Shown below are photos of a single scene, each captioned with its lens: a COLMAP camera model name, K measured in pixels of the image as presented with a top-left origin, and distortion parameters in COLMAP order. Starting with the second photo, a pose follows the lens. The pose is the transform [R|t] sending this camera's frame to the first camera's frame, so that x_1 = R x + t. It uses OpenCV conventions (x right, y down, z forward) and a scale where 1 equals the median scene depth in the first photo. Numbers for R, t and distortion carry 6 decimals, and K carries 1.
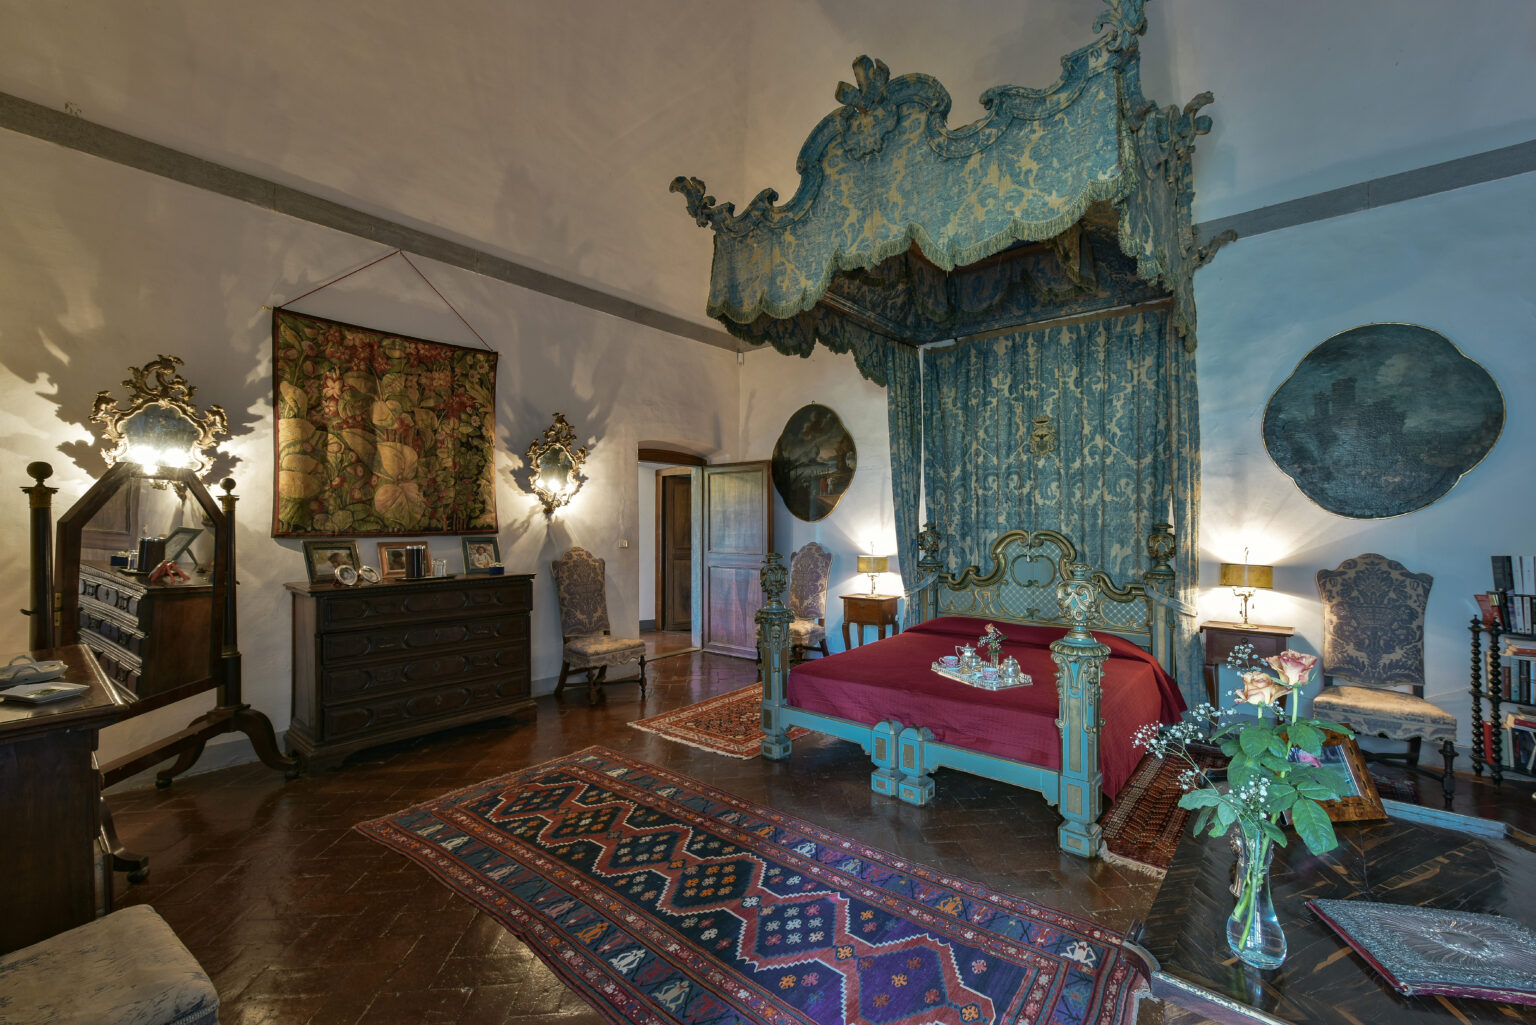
lens RADIAL K [[606.1, 0, 768.1], [0, 606.1, 505.5], [0, 0, 1]] dist [-0.001911, -0.000178]
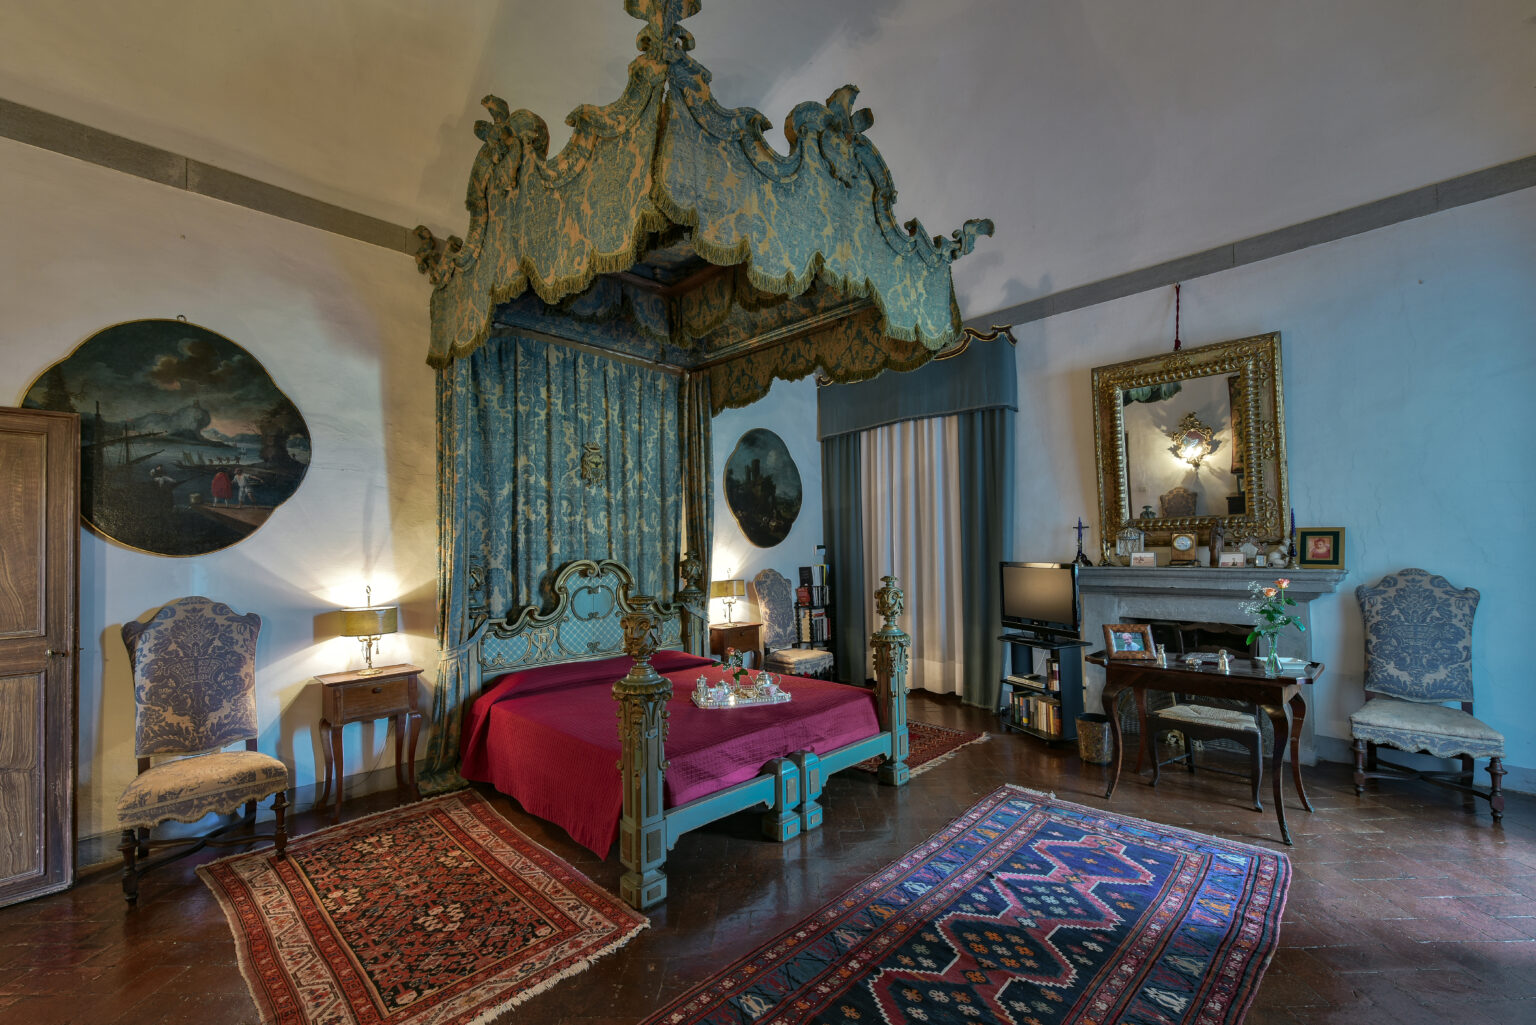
lens RADIAL K [[635.4, 0, 768.8], [0, 635.4, 525.4], [0, 0, 1]] dist [0.001548, 0.000162]
pose [[0.092898, 0.038288, 0.994939, -0.660126], [-0.013409, 0.999218, -0.037201, 0.023828], [-0.995585, -0.009886, 0.093339, 0.770481]]
